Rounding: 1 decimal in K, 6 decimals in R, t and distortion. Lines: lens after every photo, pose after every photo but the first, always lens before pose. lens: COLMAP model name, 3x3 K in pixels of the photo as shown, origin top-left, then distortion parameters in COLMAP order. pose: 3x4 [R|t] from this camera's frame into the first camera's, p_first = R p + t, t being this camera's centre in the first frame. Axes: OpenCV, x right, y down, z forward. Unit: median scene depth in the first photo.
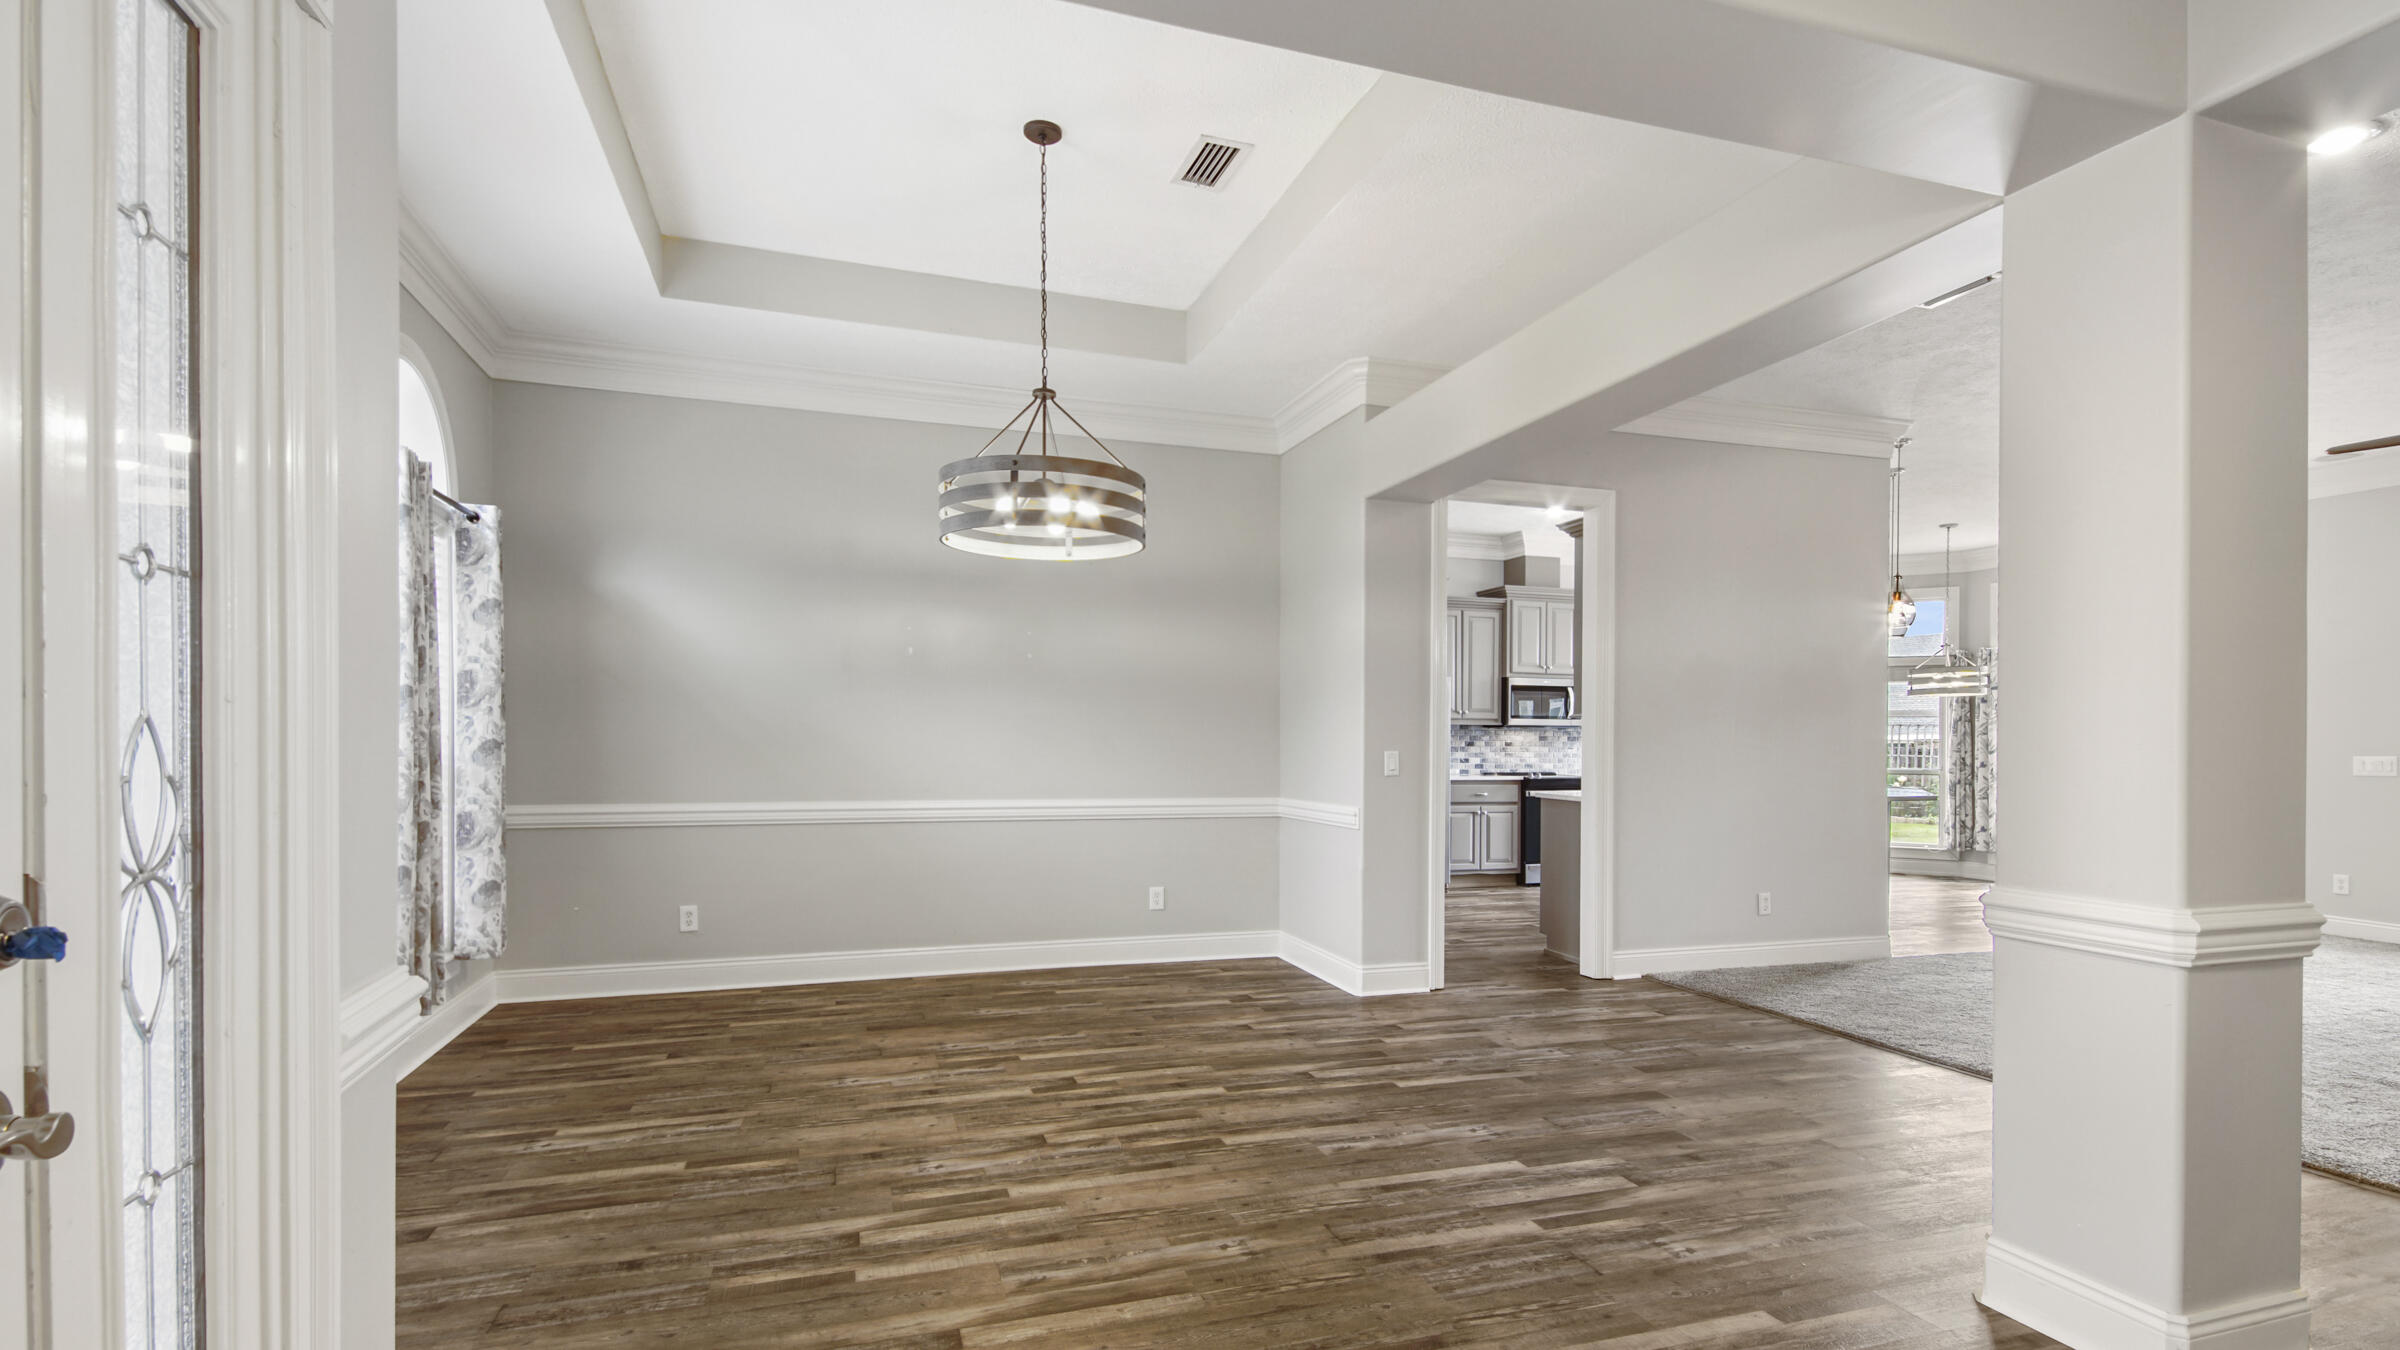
lens RADIAL K [[1136.0, 0, 1201.1], [0, 1136.0, 745.8], [0, 0, 1]] dist [0.028314, -0.010164]
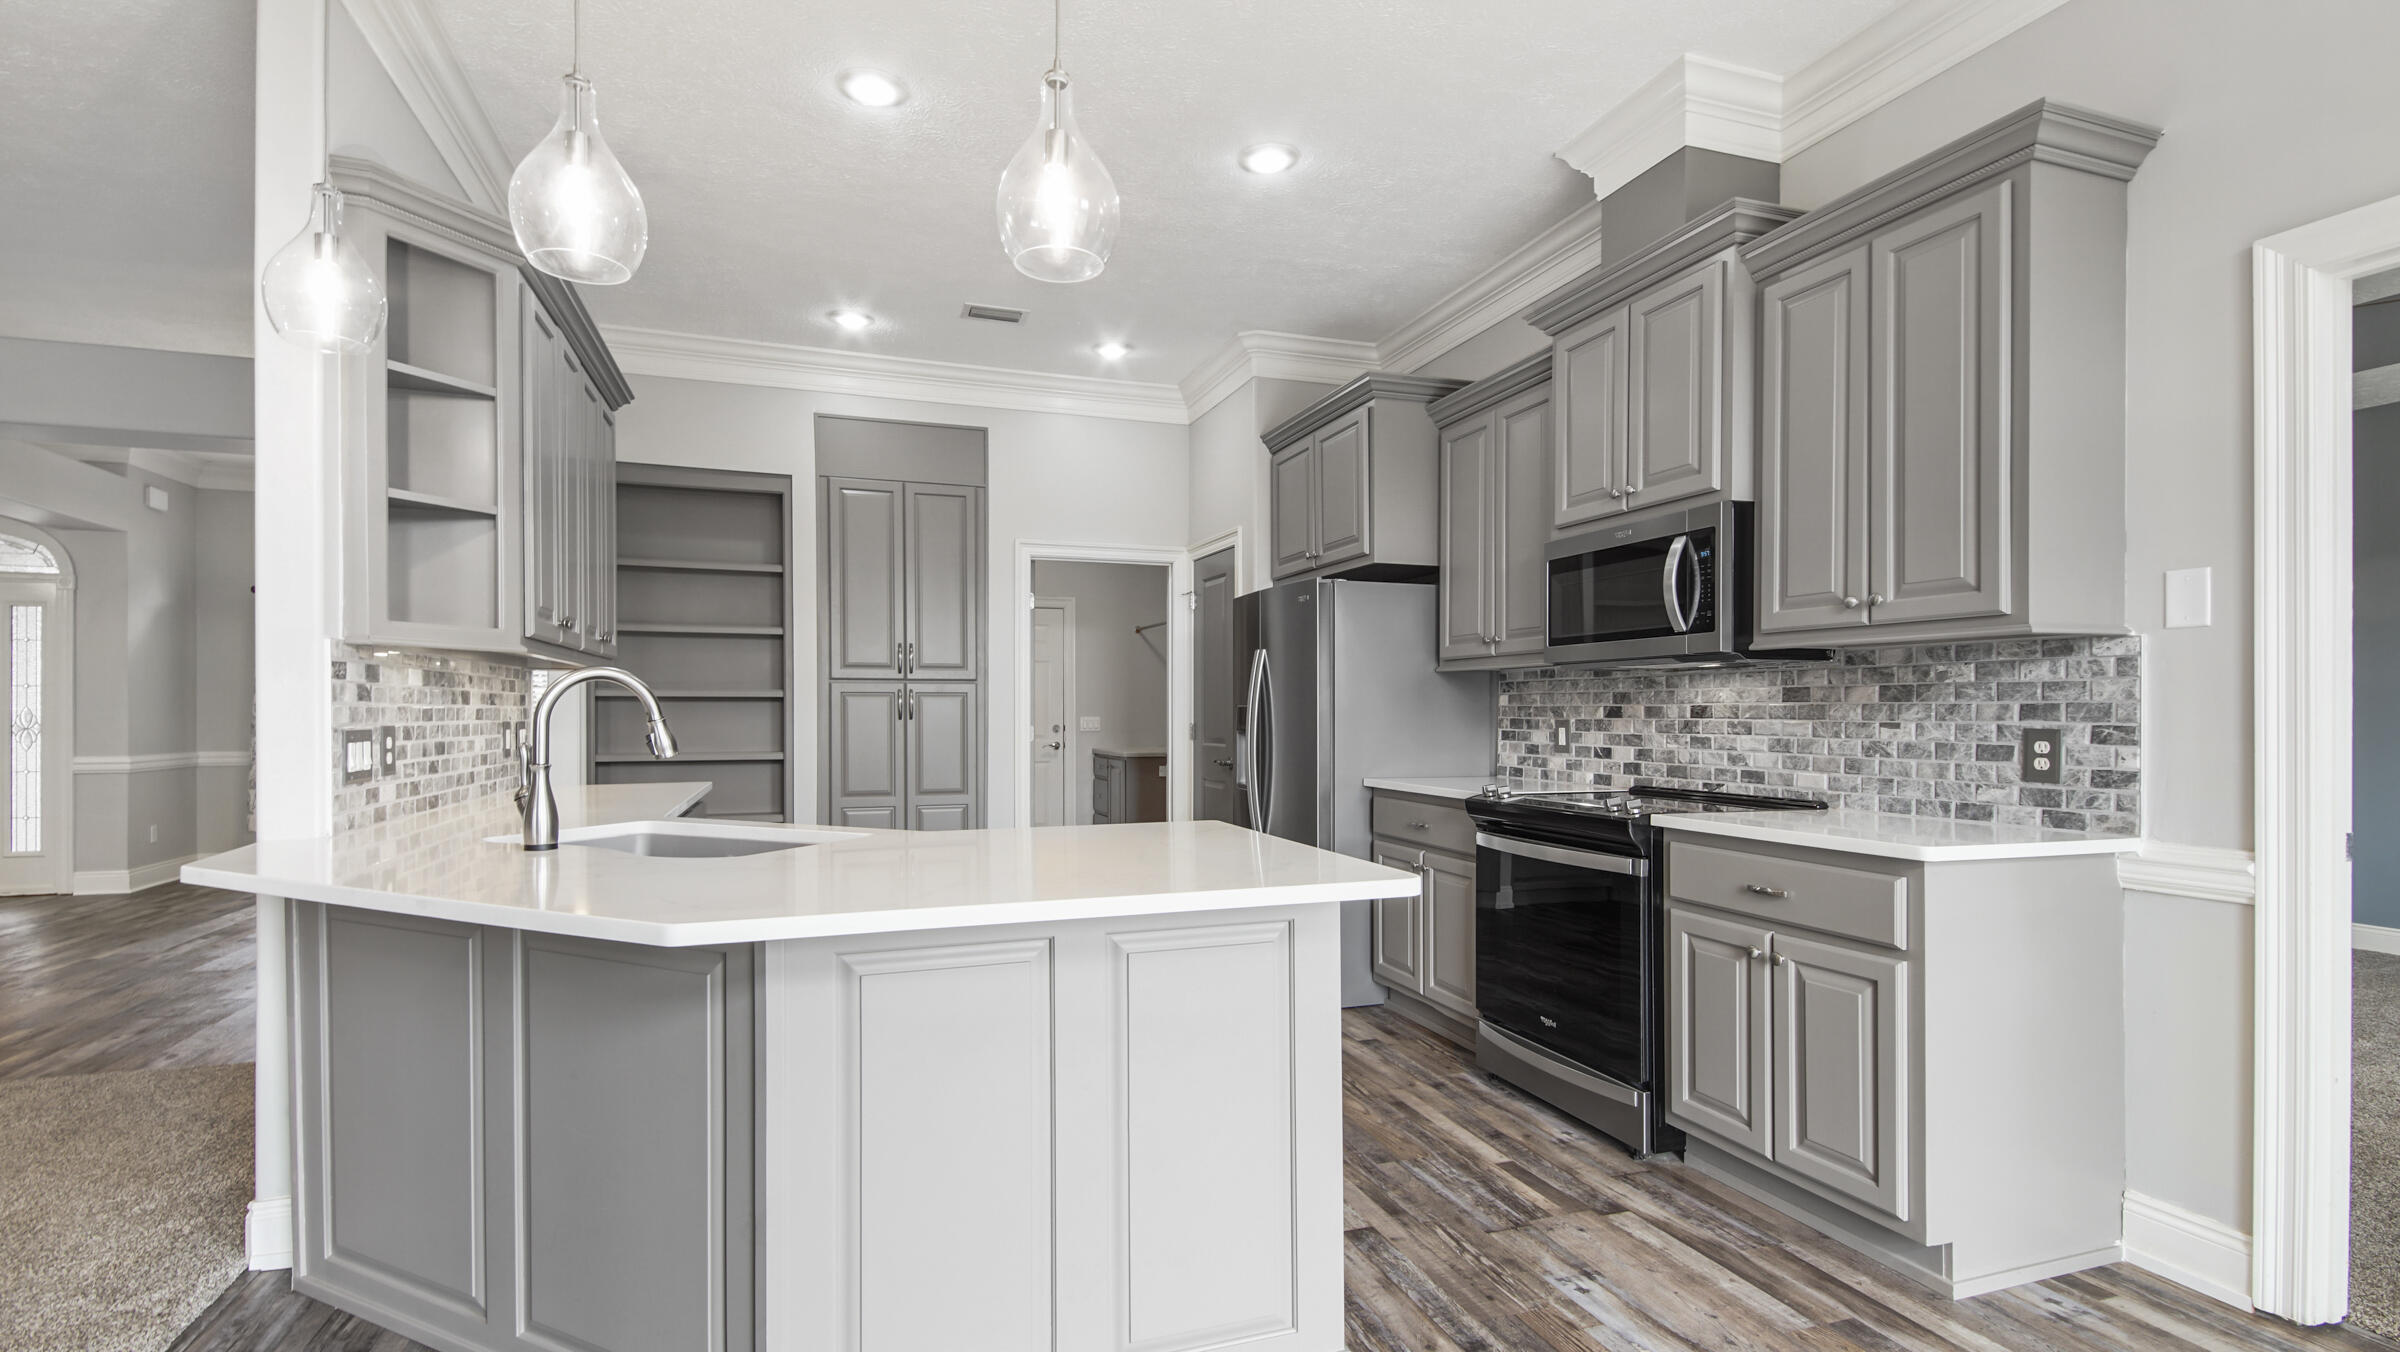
lens RADIAL K [[1085.5, 0, 1182.8], [0, 1085.5, 729.5], [0, 0, 1]] dist [0.033870, -0.019679]
pose [[0.012764, 0.009377, -0.999875, 1.373853], [-0.004011, 0.999948, 0.009326, 0.003341], [0.999910, 0.003891, 0.012801, 1.856717]]
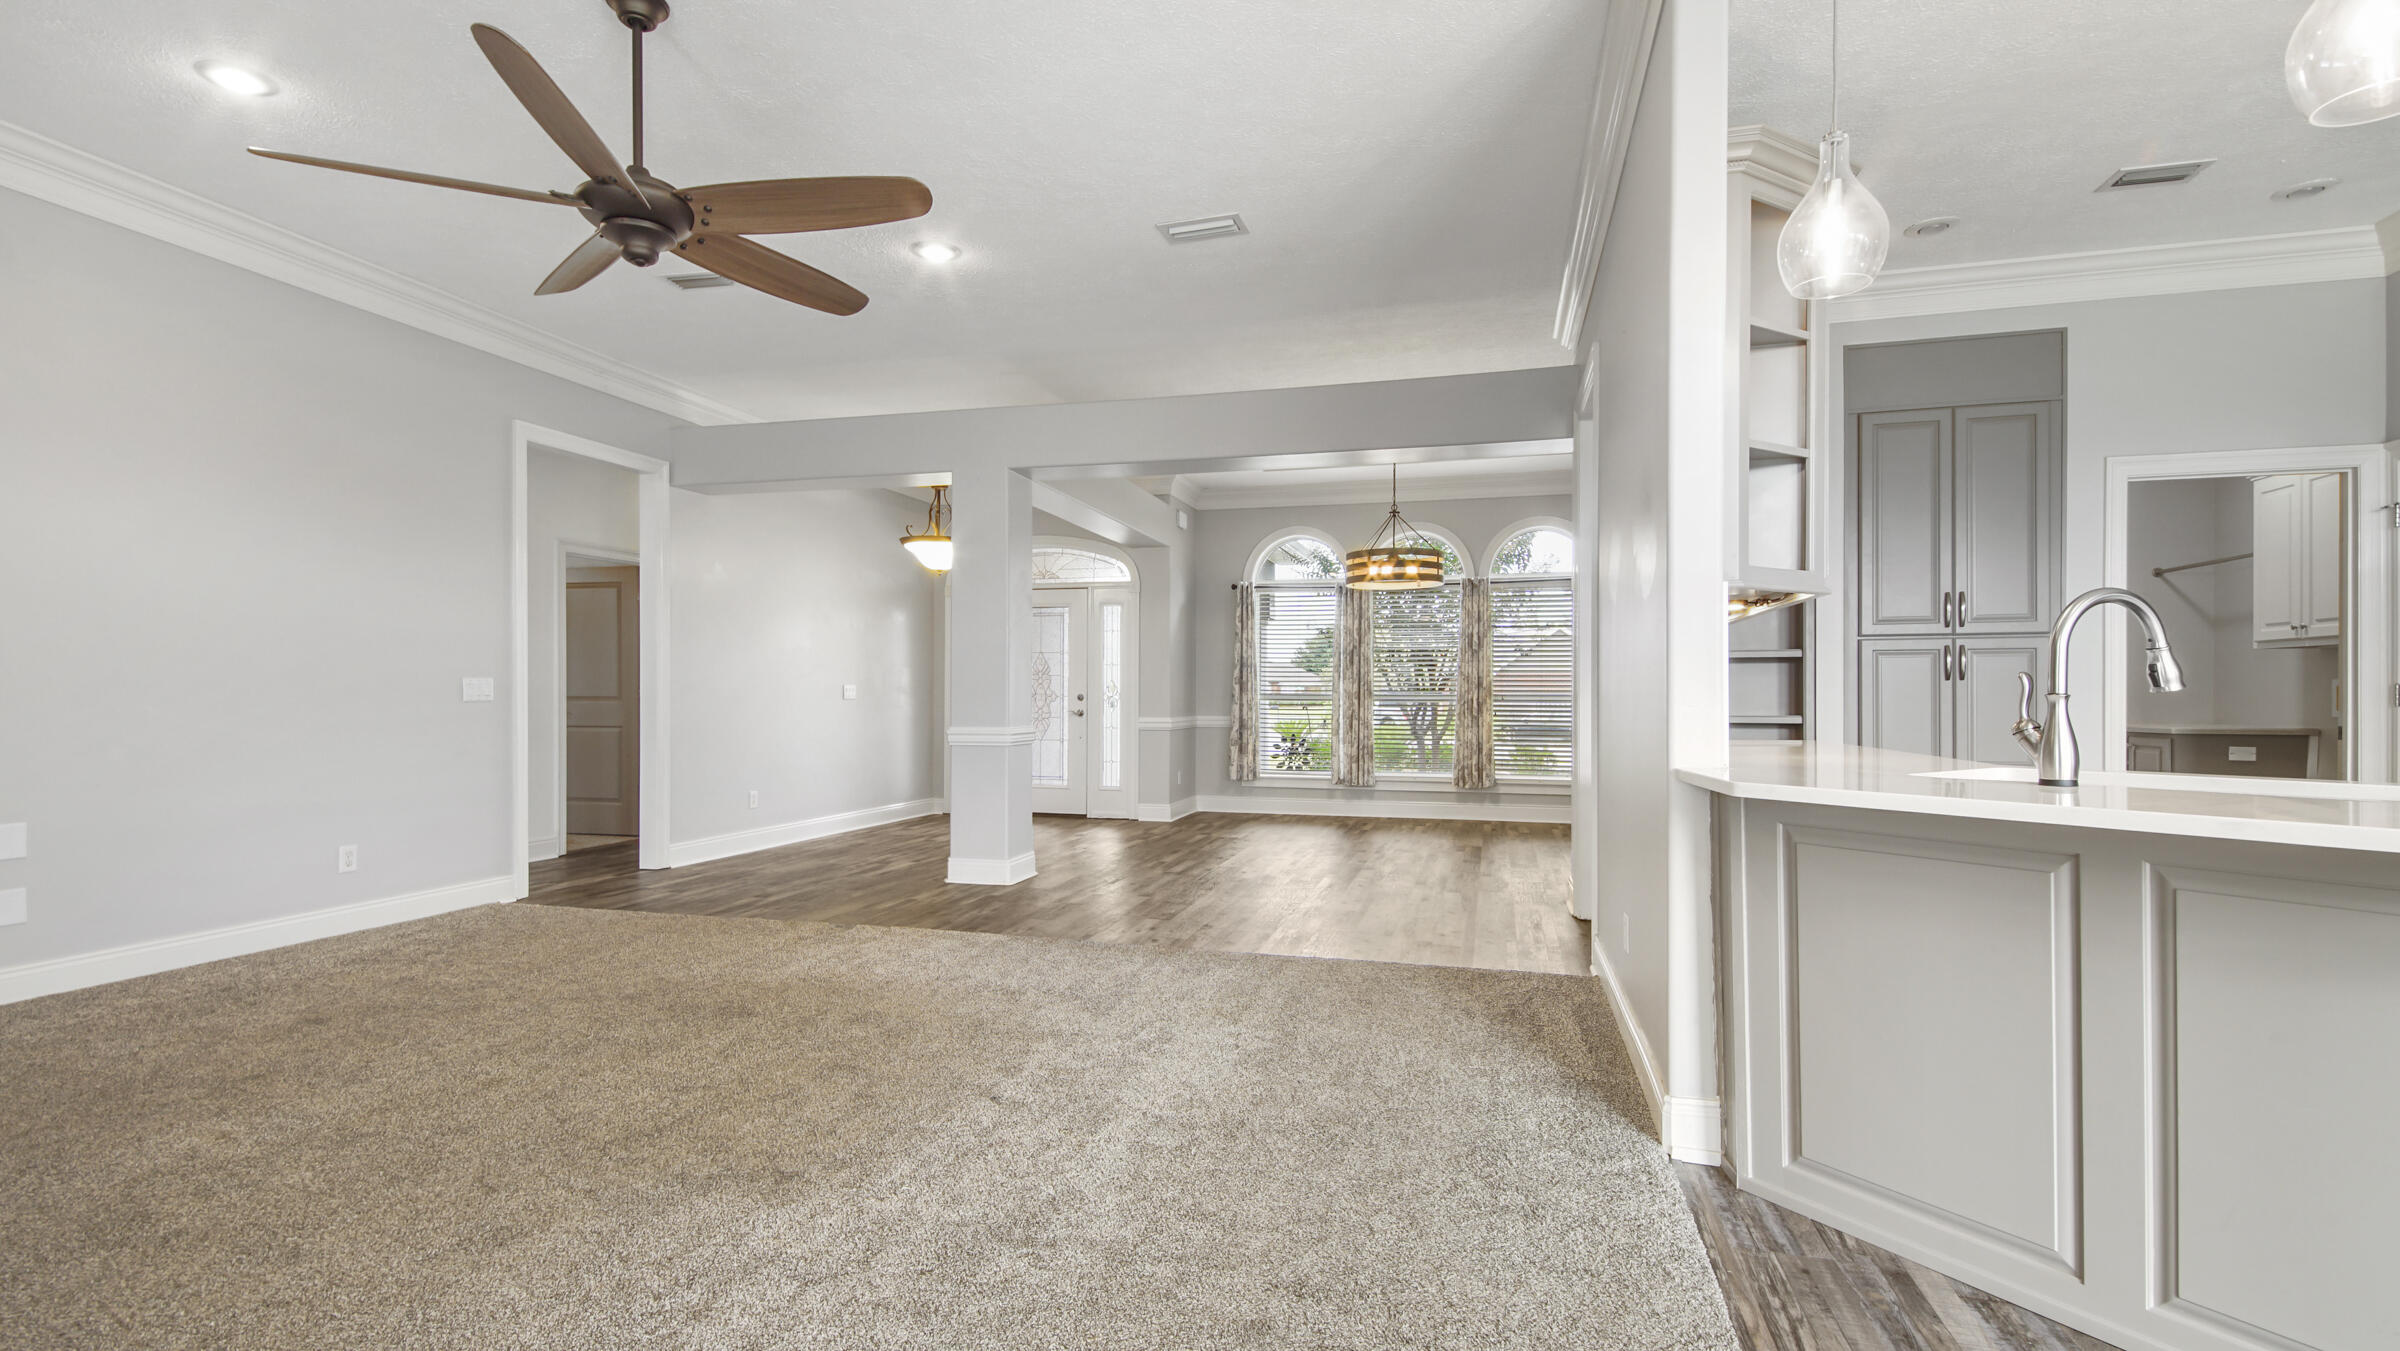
lens RADIAL K [[1085.5, 0, 1170.3], [0, 1085.5, 710.0], [0, 0, 1]] dist [0.033870, -0.019679]
pose [[-0.557588, 0.003688, -0.830109, 1.464658], [-0.006121, 0.999945, 0.008554, 0.029186], [0.830095, 0.009851, -0.557535, 1.529091]]
